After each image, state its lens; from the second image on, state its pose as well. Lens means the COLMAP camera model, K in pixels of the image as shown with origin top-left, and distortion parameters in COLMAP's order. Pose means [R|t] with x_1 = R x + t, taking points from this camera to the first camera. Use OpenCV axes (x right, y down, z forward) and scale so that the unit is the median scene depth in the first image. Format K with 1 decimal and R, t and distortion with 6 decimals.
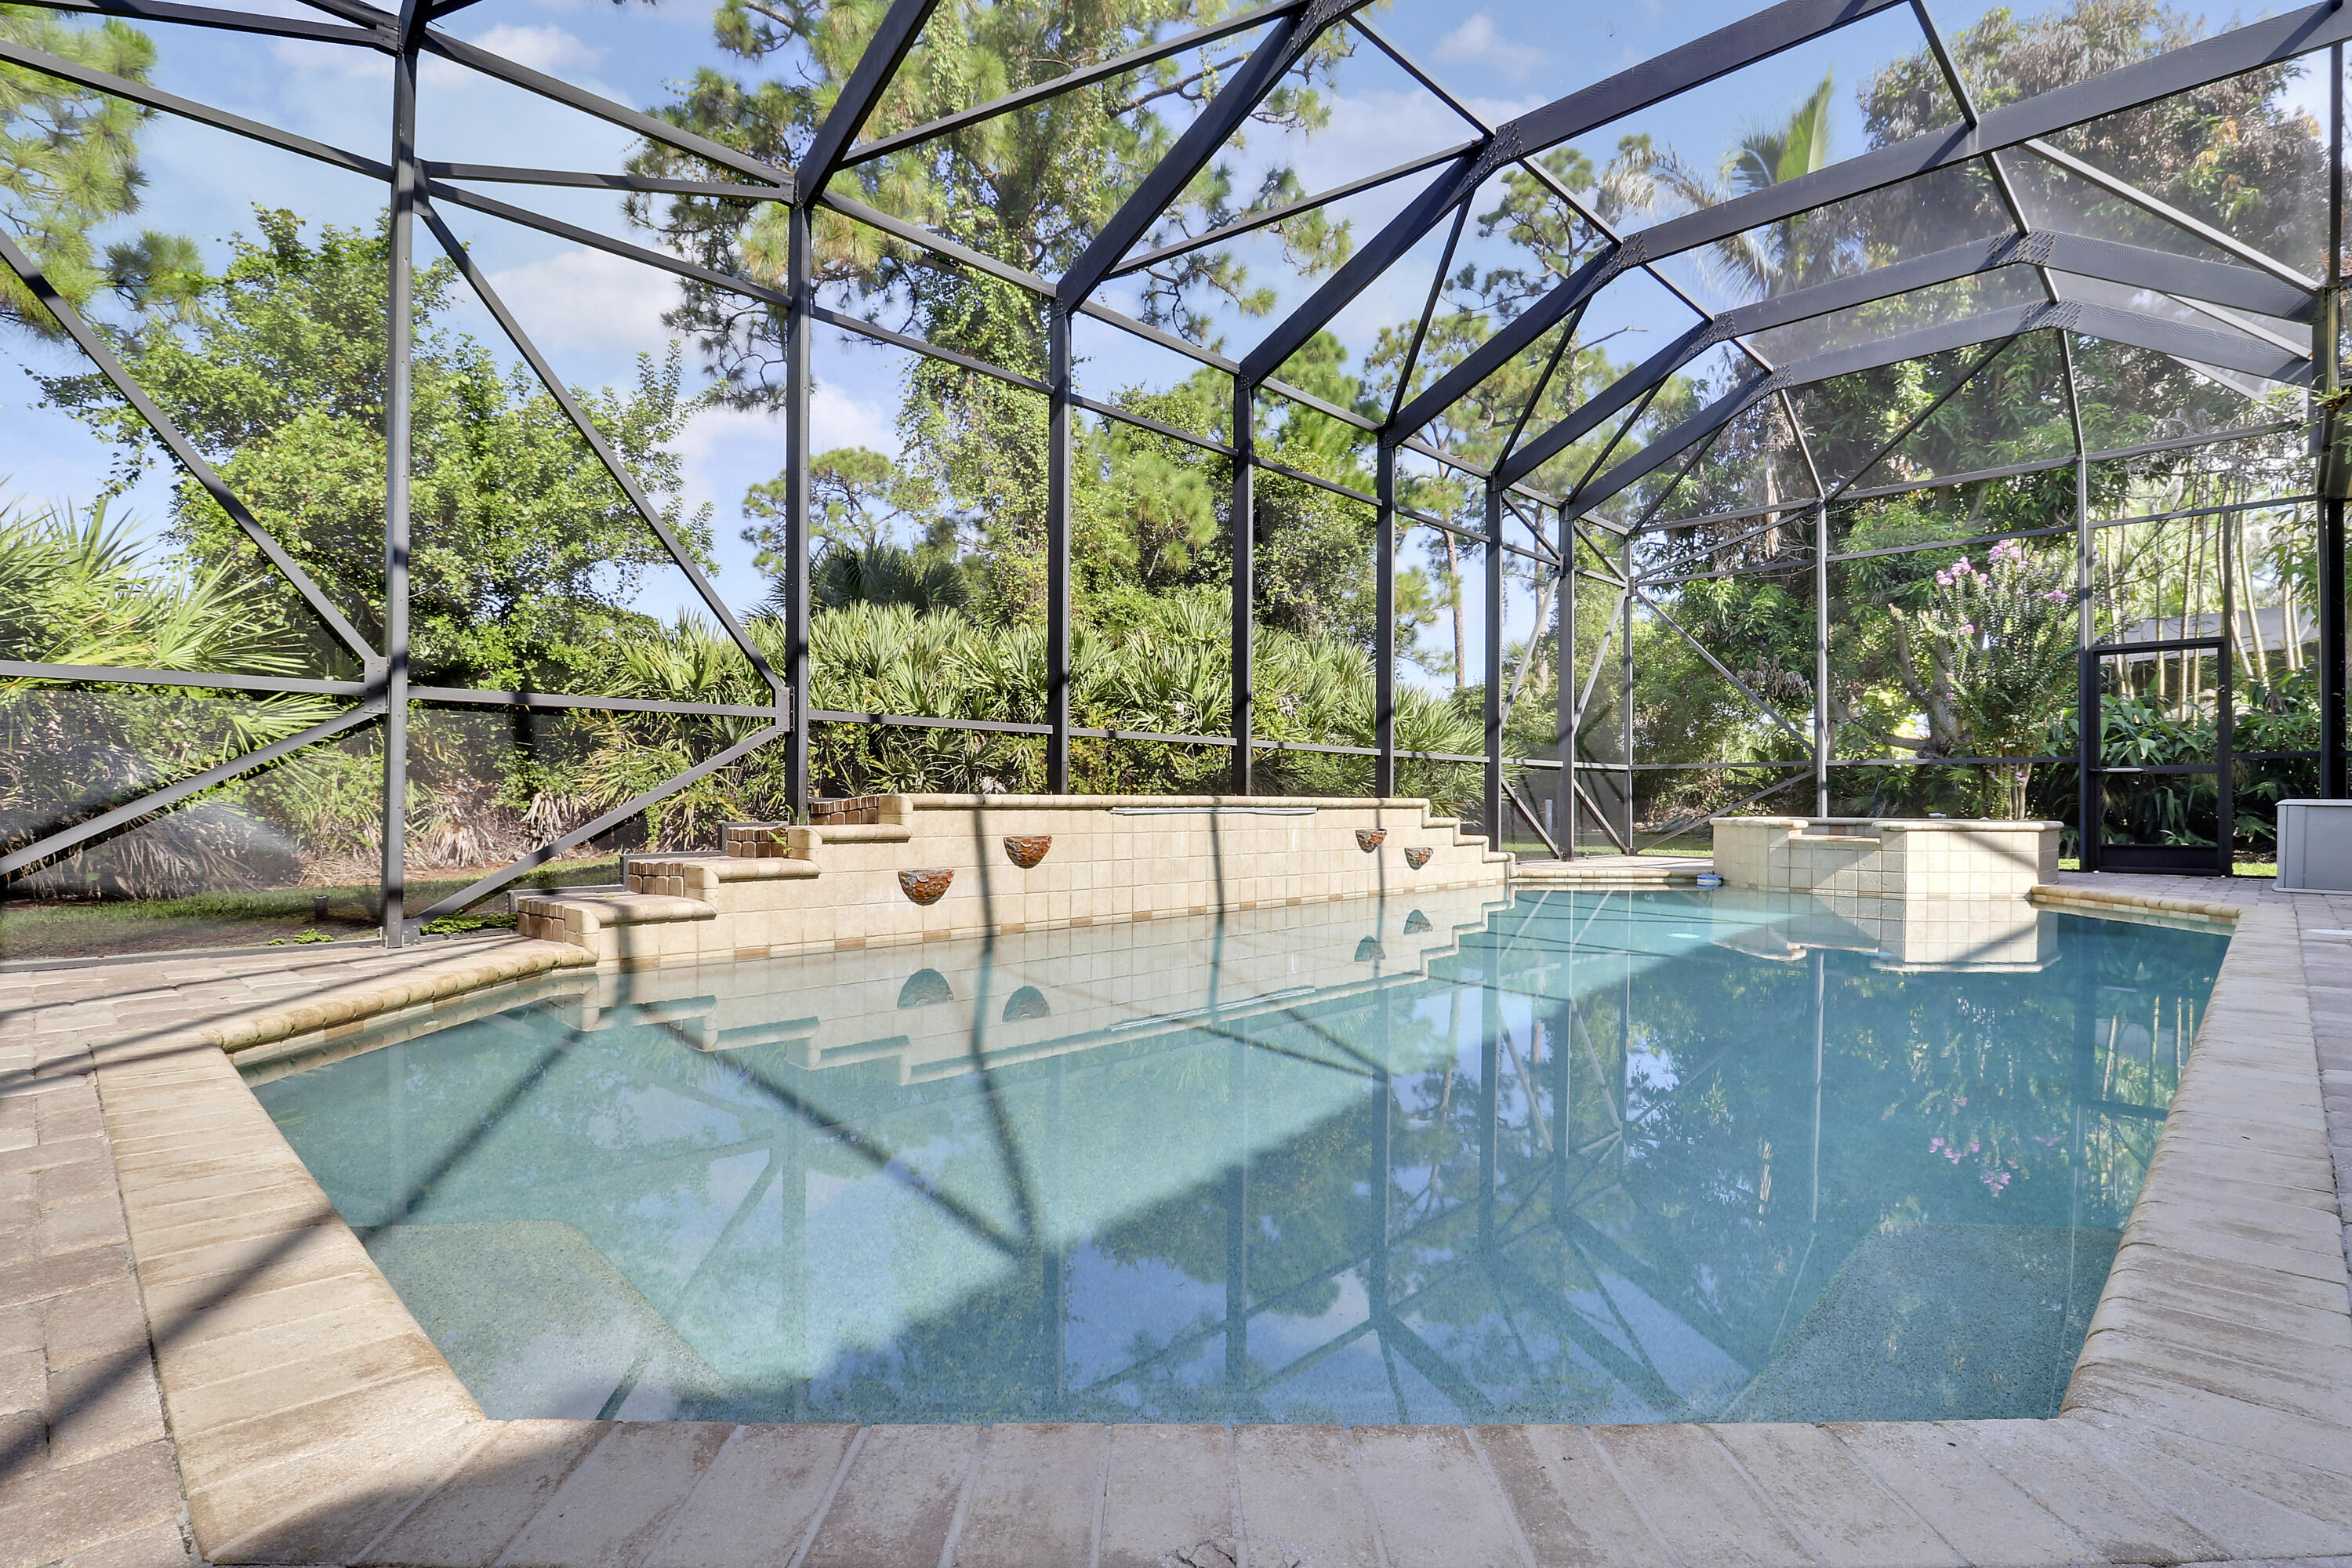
lens RADIAL K [[1118.9, 0, 1187.4], [0, 1118.9, 850.0], [0, 0, 1]] dist [-0.001633, 0.000125]
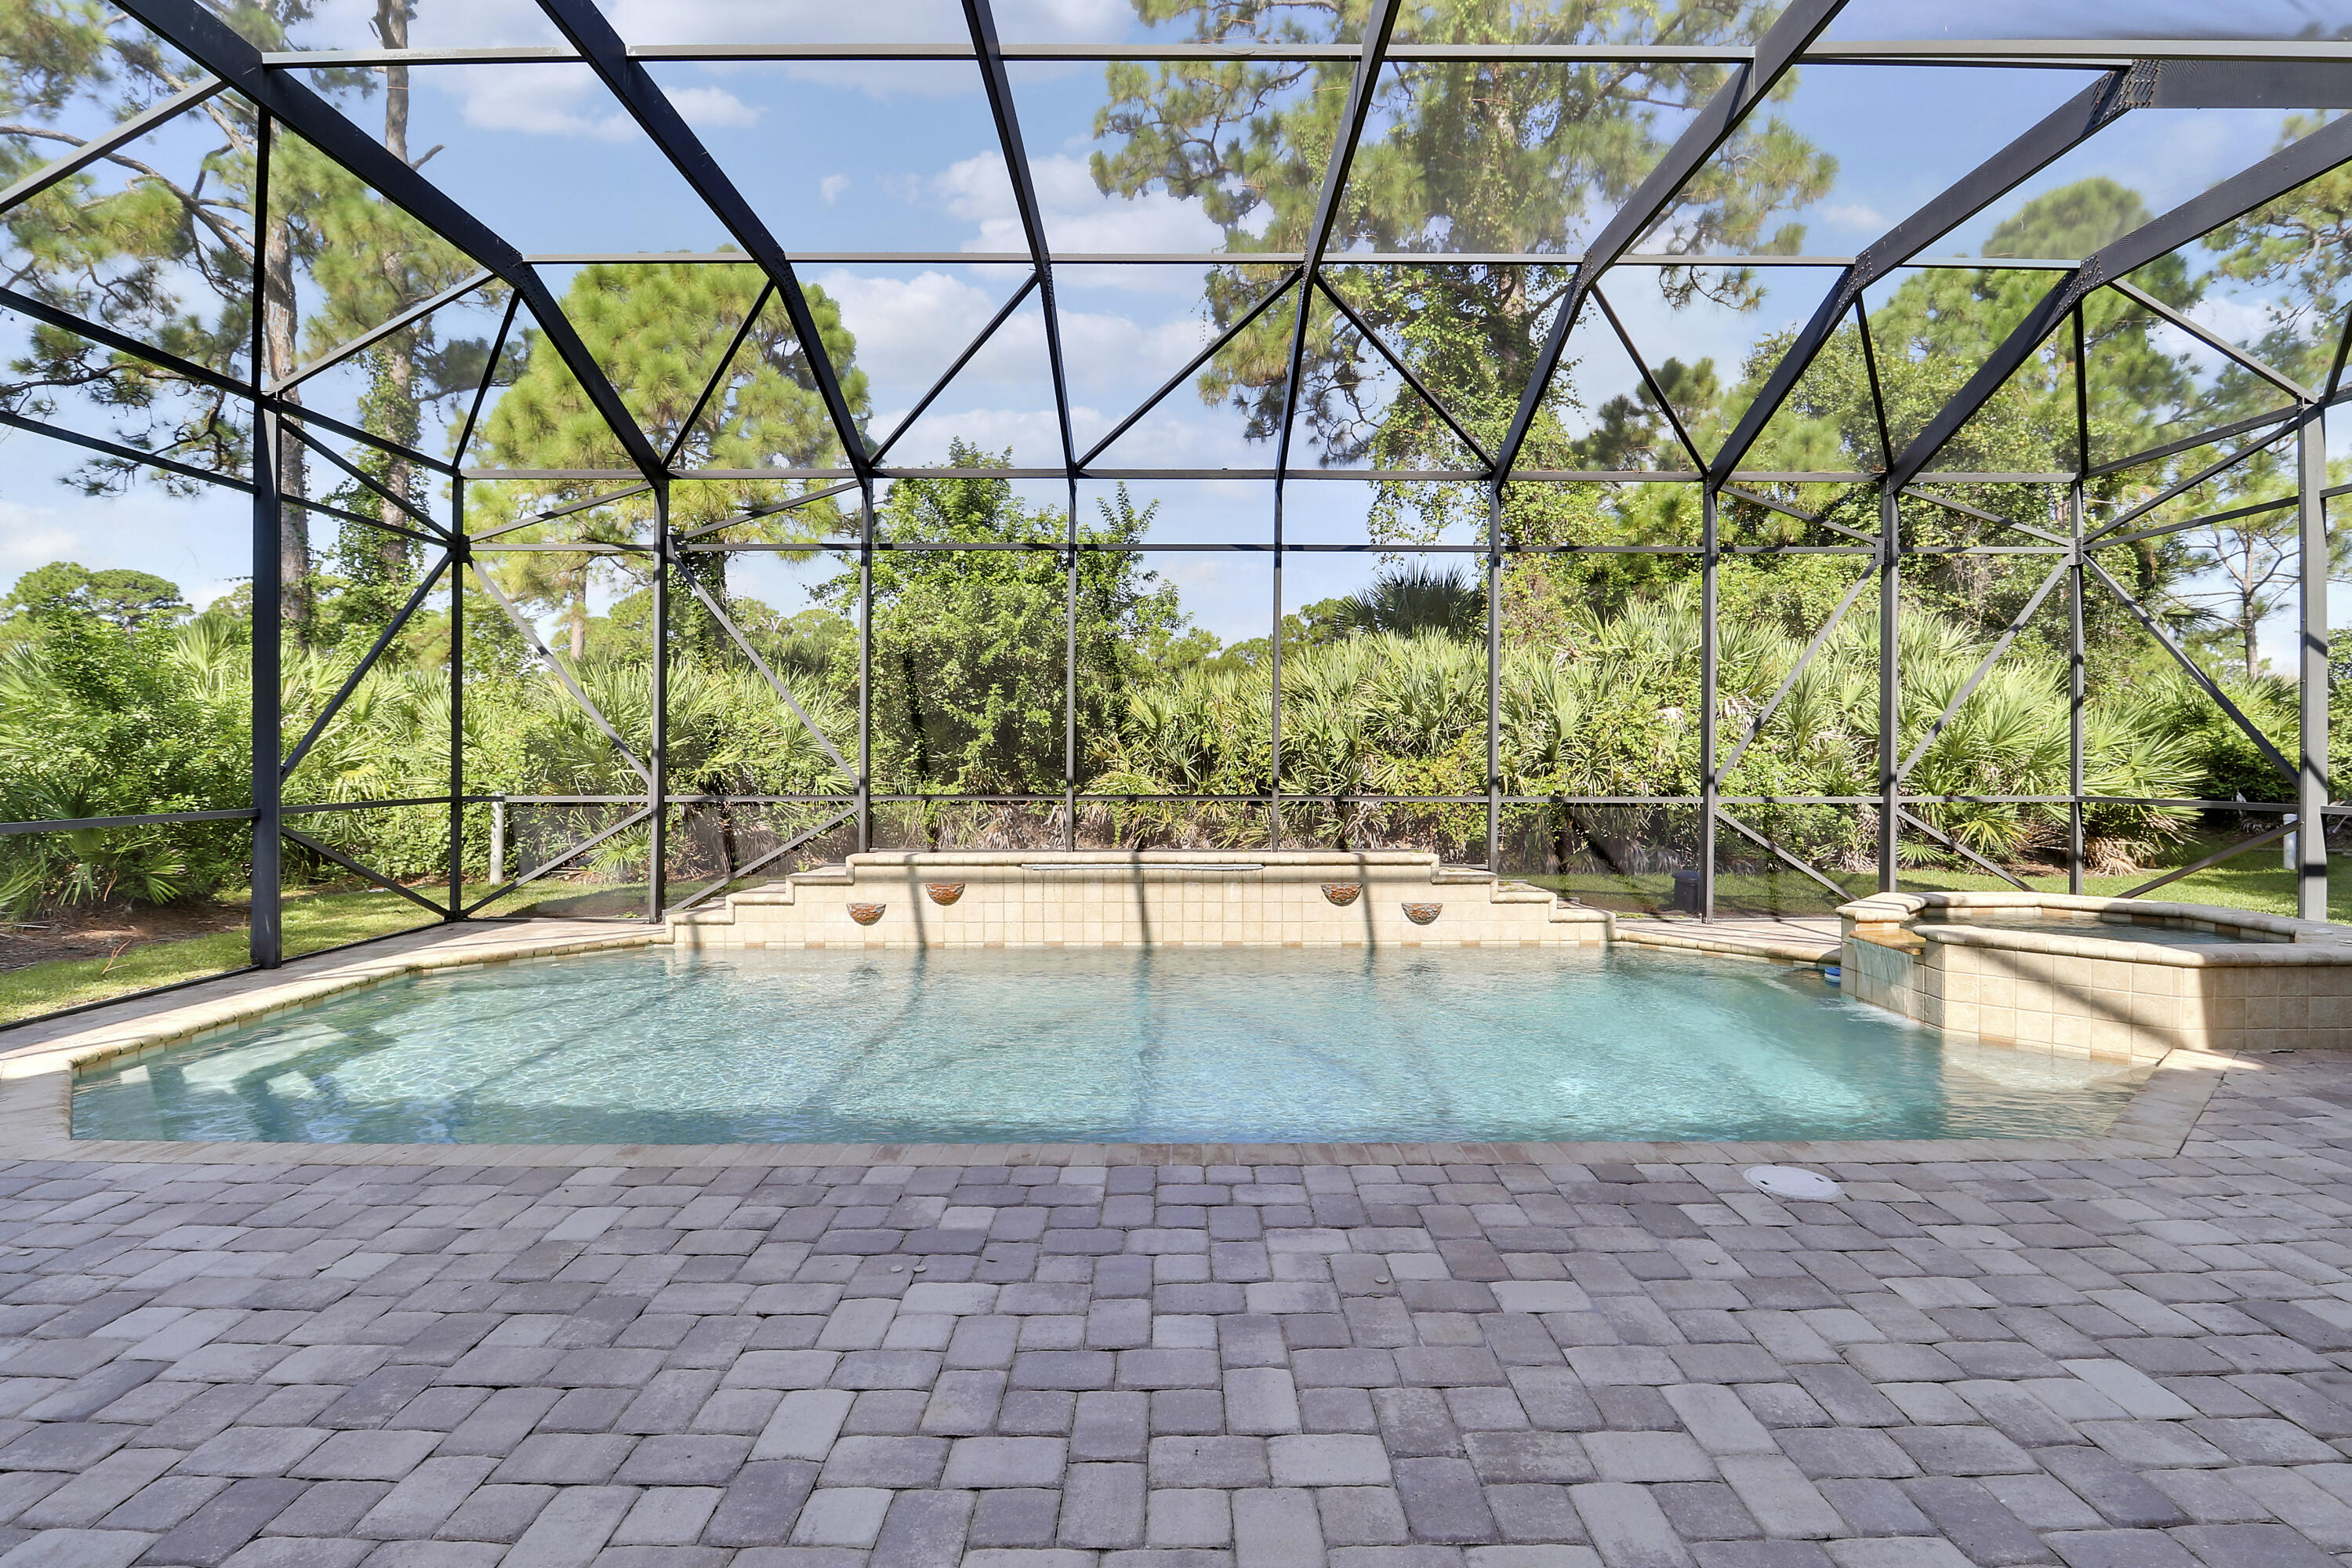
lens RADIAL K [[1116.1, 0, 1182.2], [0, 1116.1, 756.8], [0, 0, 1]] dist [-0.022541, -0.000688]
pose [[0.705992, -0.001735, -0.708218, 0.796233], [-0.027458, 0.999178, -0.029820, -0.103161], [0.707687, 0.040499, 0.705364, 0.124810]]
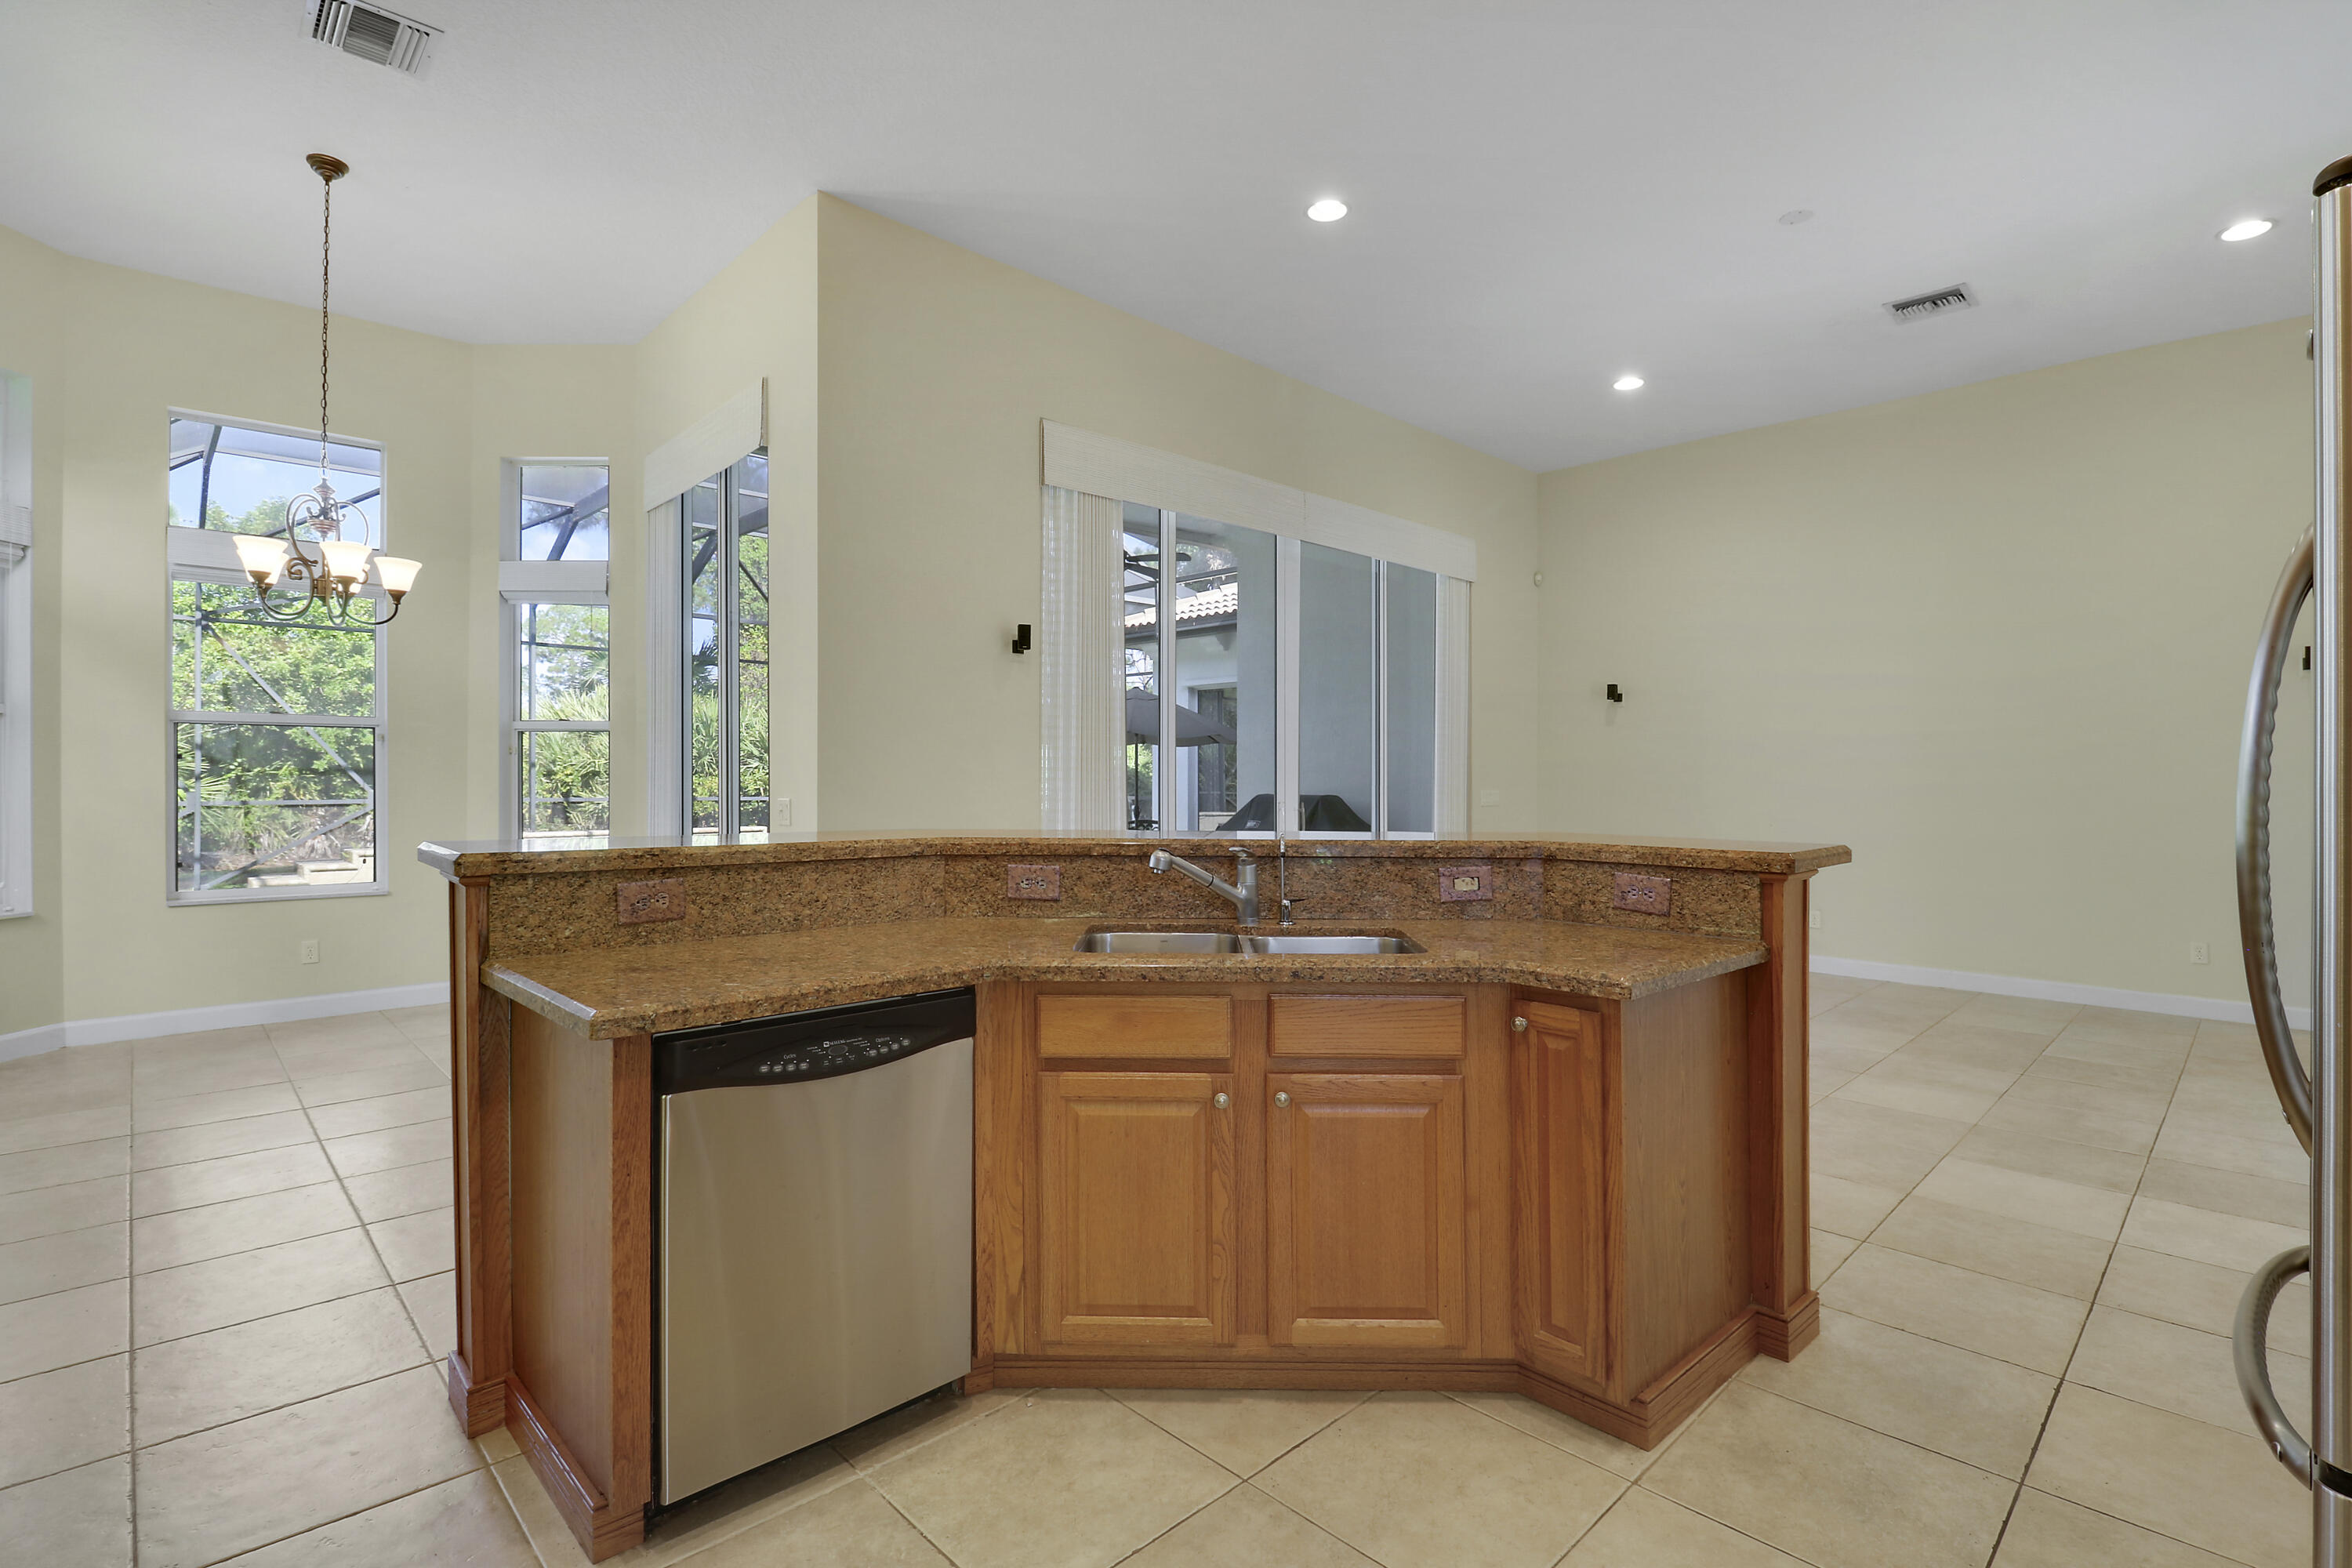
lens RADIAL K [[1160.9, 0, 1201.3], [0, 1160.9, 786.1], [0, 0, 1]] dist [-0.000469, -0.016009]
pose [[0.998712, 0.001915, -0.050706, 1.103168], [-0.003772, 0.999324, -0.036560, -0.048580], [0.050602, 0.036705, 0.998044, -0.995011]]
